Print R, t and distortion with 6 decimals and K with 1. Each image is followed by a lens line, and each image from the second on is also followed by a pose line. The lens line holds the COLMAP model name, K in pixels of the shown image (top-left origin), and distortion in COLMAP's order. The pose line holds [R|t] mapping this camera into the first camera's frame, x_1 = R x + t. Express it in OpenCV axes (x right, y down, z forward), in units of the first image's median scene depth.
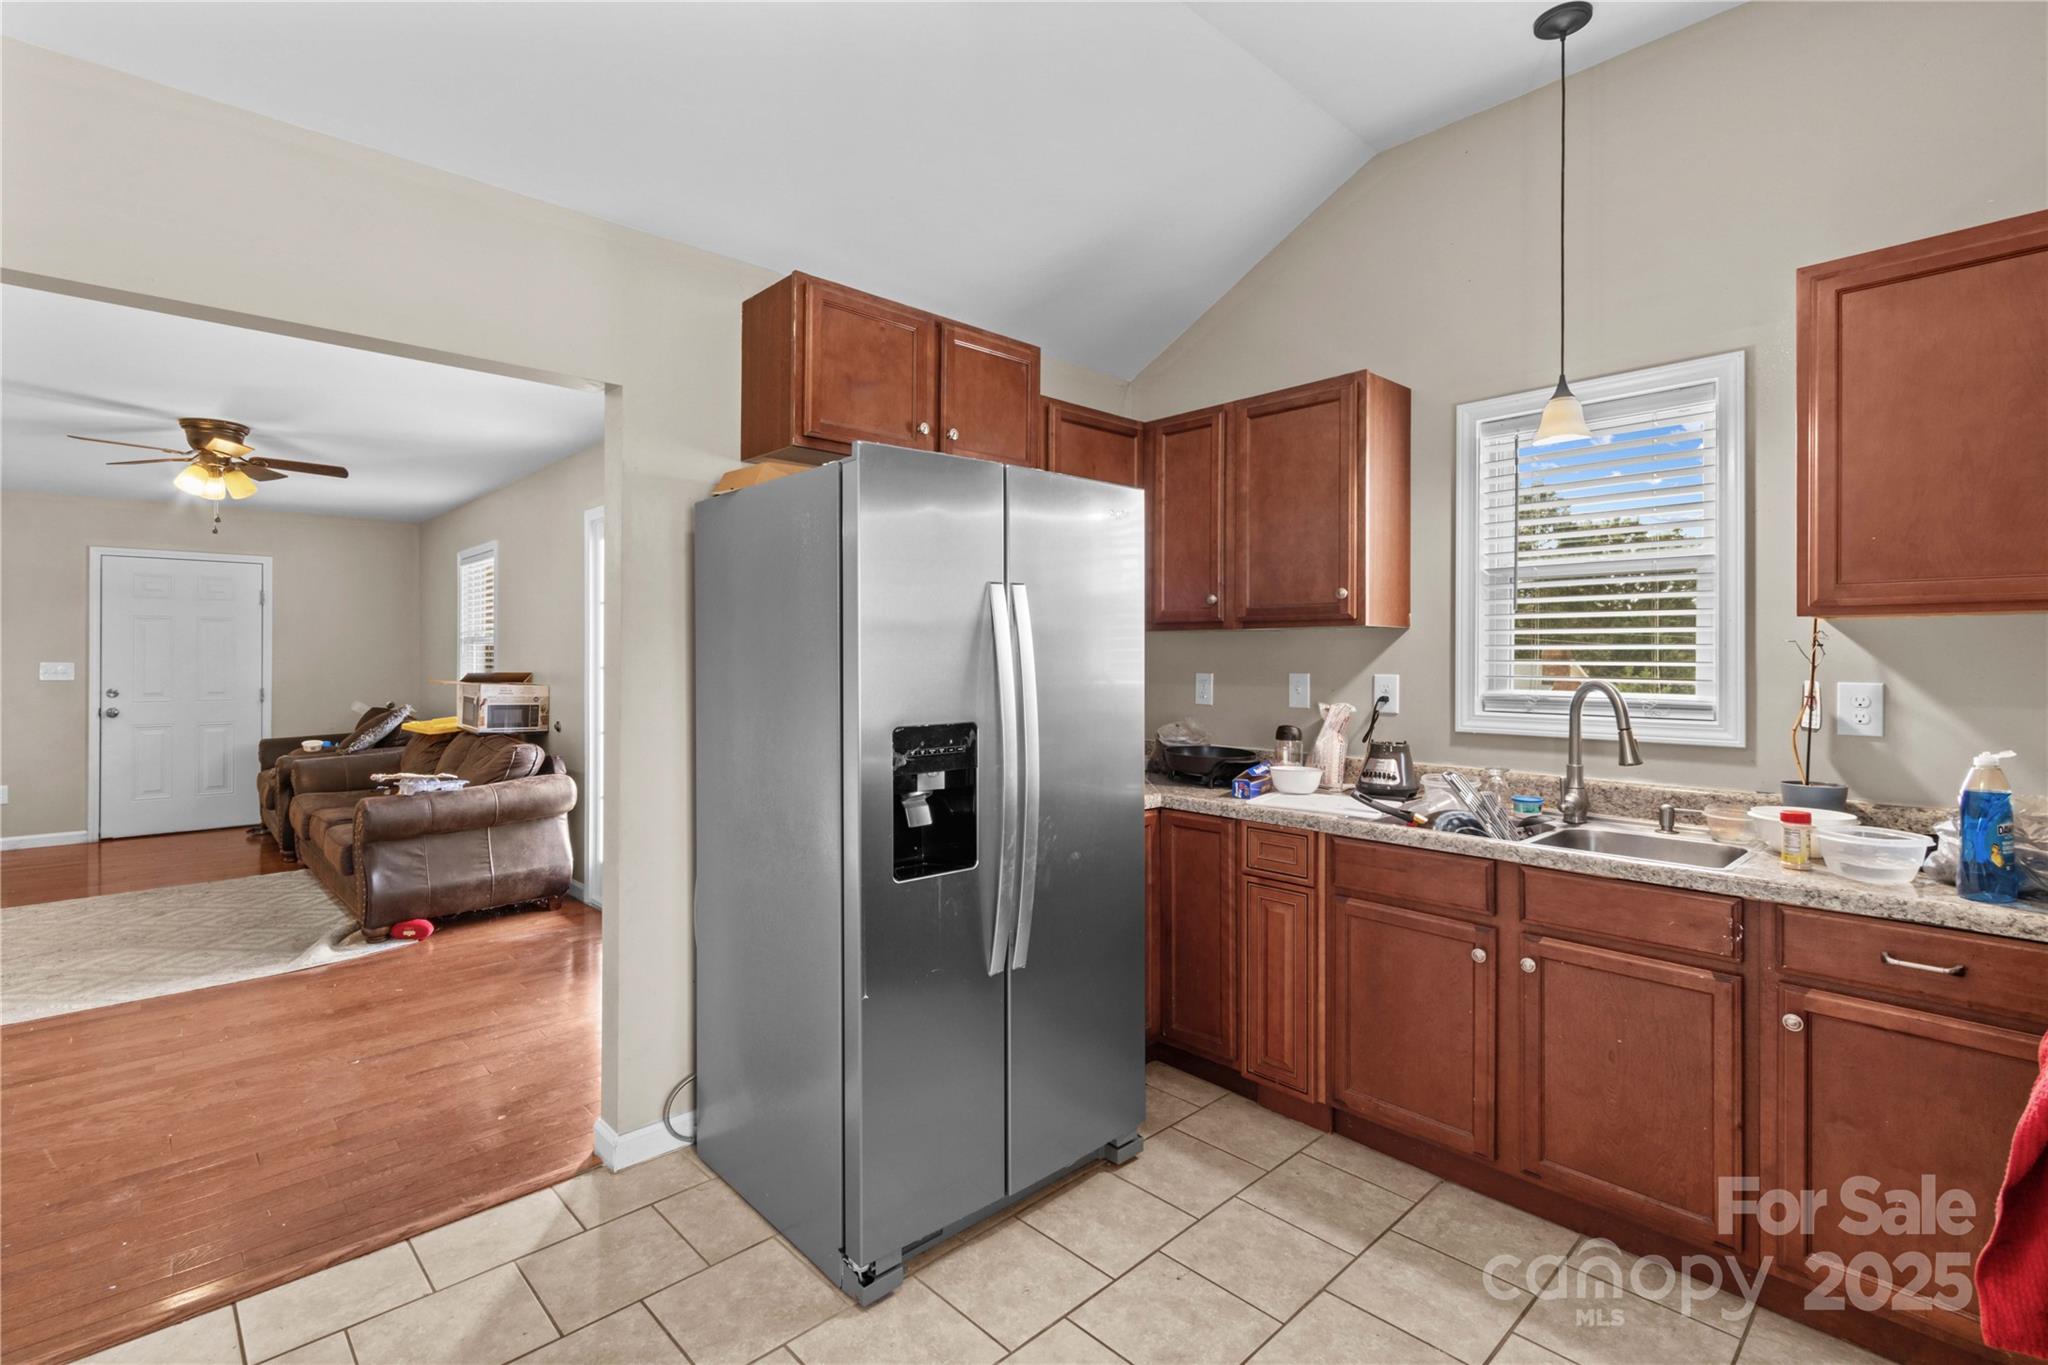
lens RADIAL K [[941.9, 0, 976.9], [0, 941.9, 653.7], [0, 0, 1]] dist [0.004028, -0.000237]
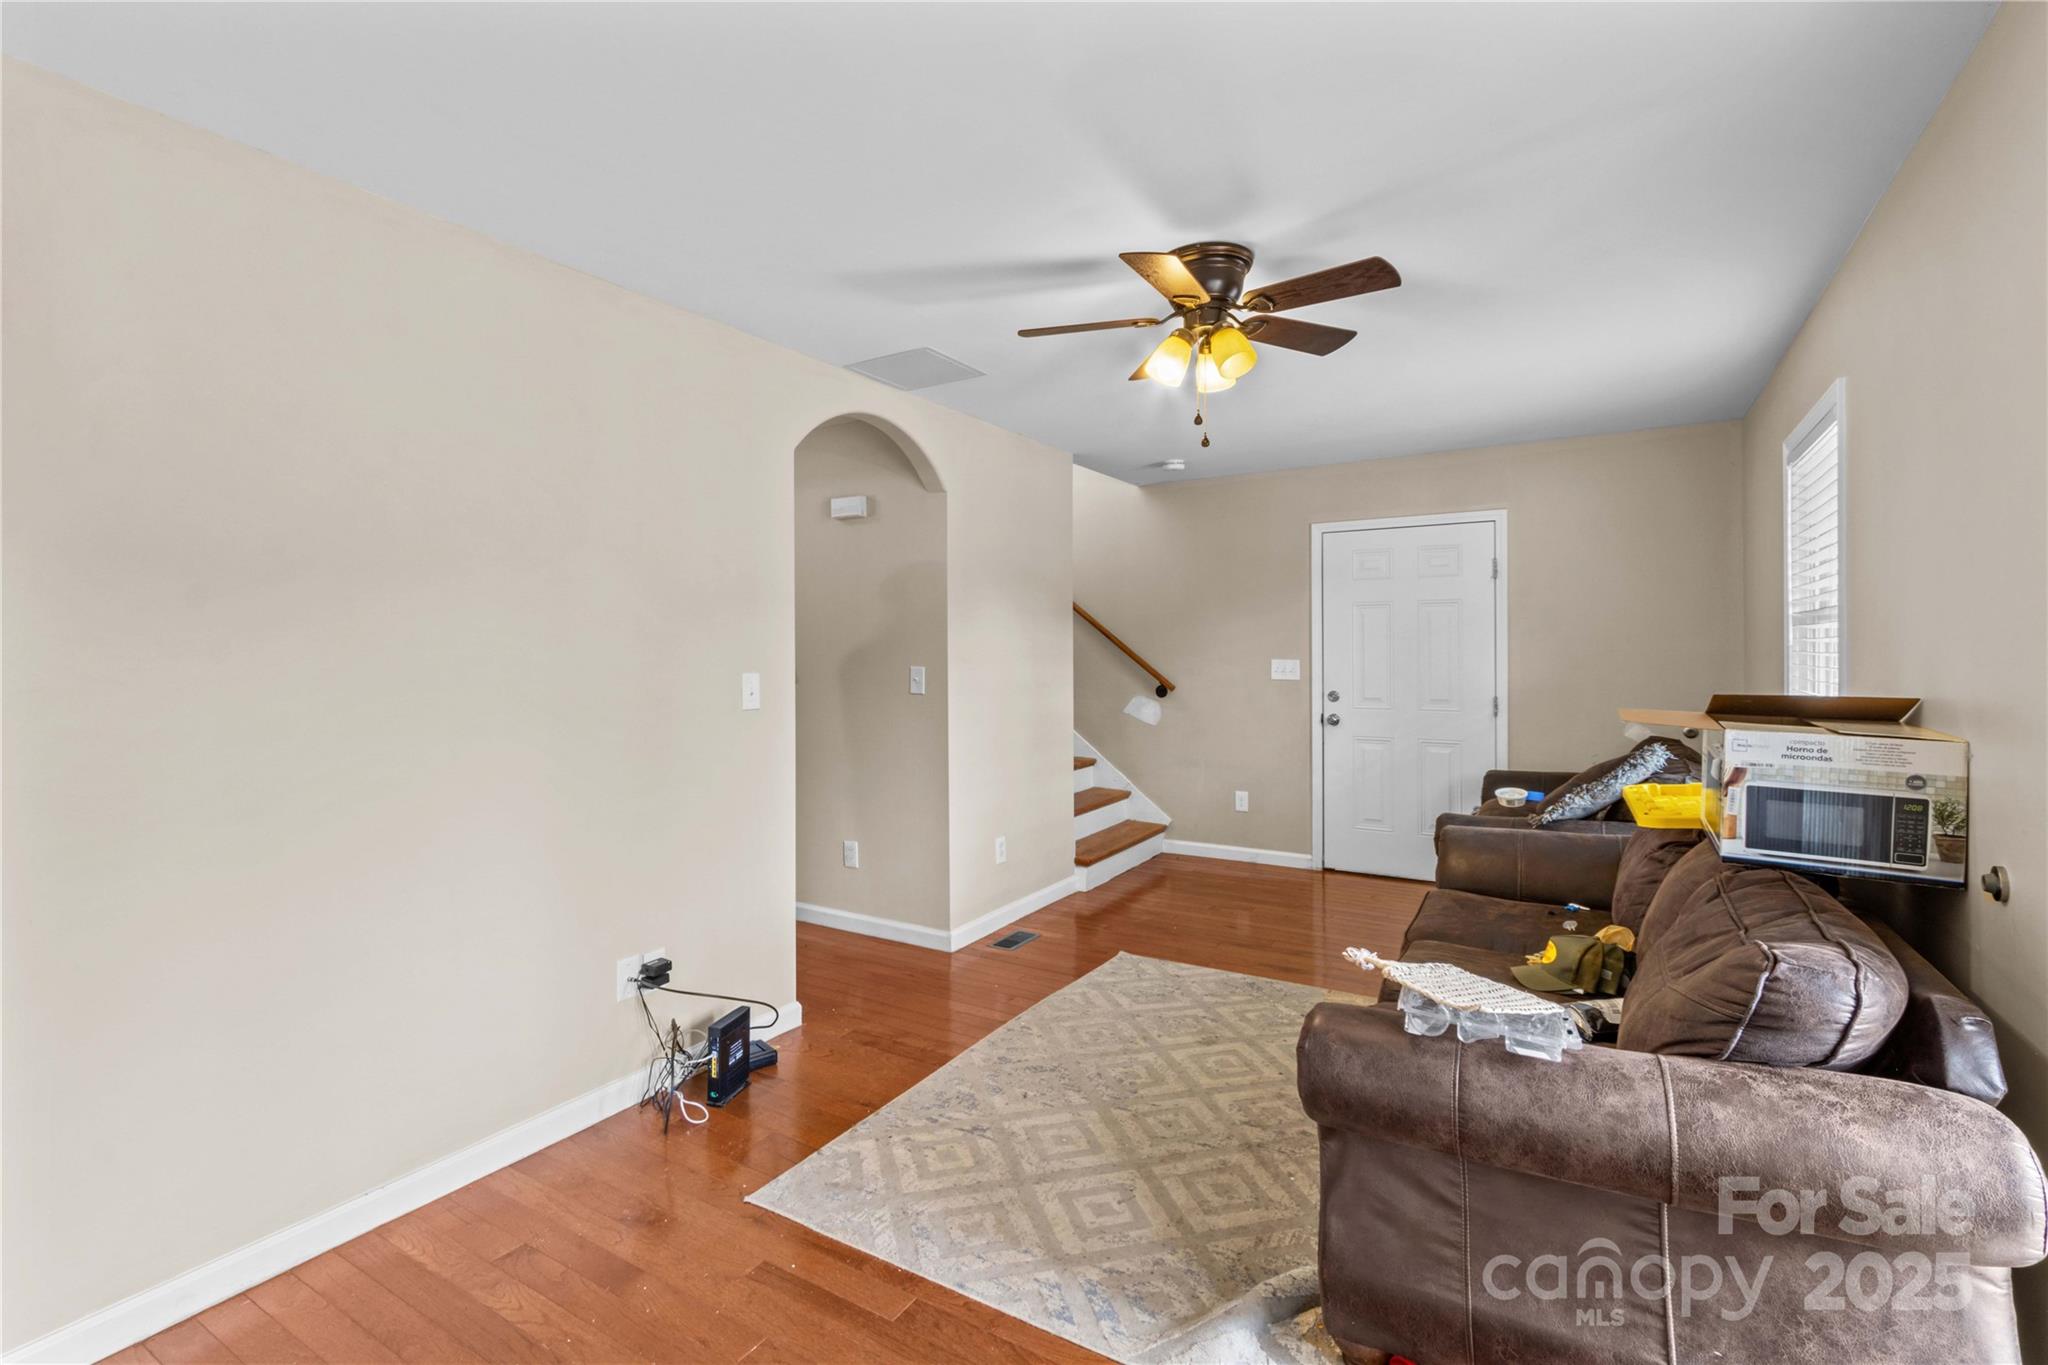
lens RADIAL K [[941.9, 0, 986.1], [0, 941.9, 647.2], [0, 0, 1]] dist [0.004028, -0.000237]
pose [[0.259706, -0.006734, -0.965664, -0.424493], [0.008668, 0.999952, -0.004642, -0.001441], [0.965649, -0.007165, 0.259752, 1.101977]]
